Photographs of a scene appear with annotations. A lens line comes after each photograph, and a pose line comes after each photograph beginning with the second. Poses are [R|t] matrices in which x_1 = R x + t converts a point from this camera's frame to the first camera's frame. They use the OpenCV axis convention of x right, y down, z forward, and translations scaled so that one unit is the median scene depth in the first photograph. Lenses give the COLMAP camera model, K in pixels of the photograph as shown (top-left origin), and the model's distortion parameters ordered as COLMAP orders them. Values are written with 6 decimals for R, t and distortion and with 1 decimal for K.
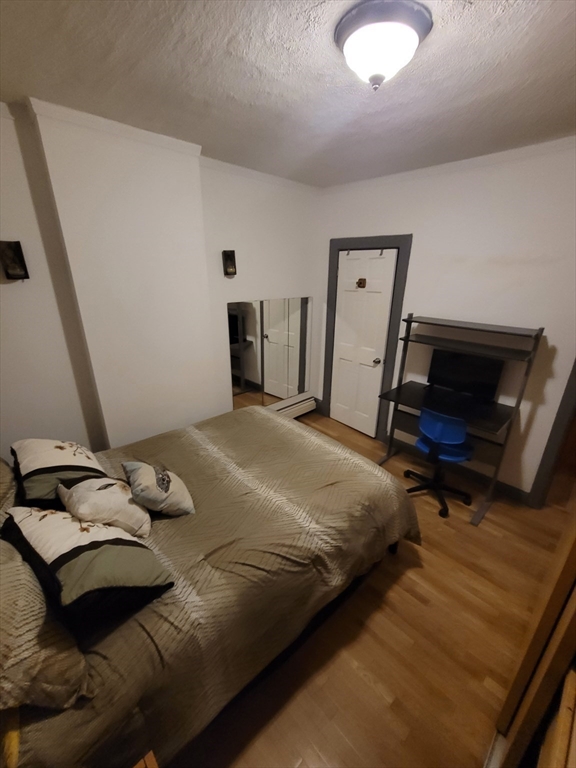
lens RADIAL K [[312.2, 0, 285.8], [0, 312.2, 395.5], [0, 0, 1]] dist [0.000903, 0.000111]
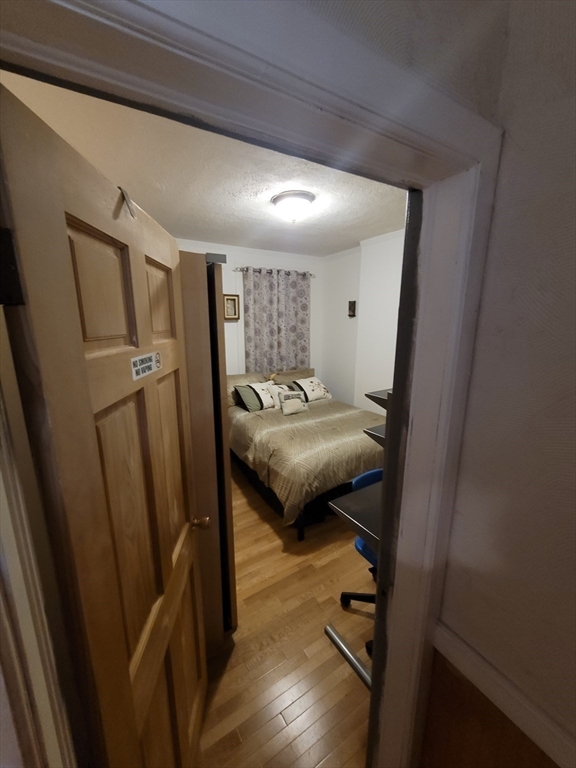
lens RADIAL K [[312.2, 0, 284.8], [0, 312.2, 382.2], [0, 0, 1]] dist [0.000903, 0.000111]
pose [[-0.188828, 0.193609, -0.962735, 1.481921], [-0.347830, 0.903627, 0.249944, -0.331520], [0.918345, 0.382065, -0.103287, 0.907652]]
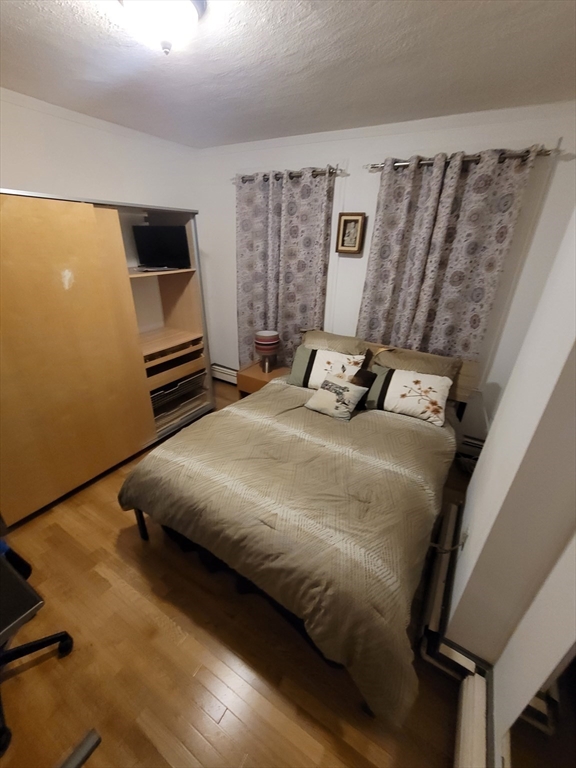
lens RADIAL K [[312.2, 0, 285.6], [0, 312.2, 385.9], [0, 0, 1]] dist [0.000903, 0.000111]
pose [[-0.959700, 0.076800, -0.270330, 0.160360], [-0.140784, 0.701136, 0.698990, -0.600483], [0.243221, 0.708879, -0.662068, 1.524936]]
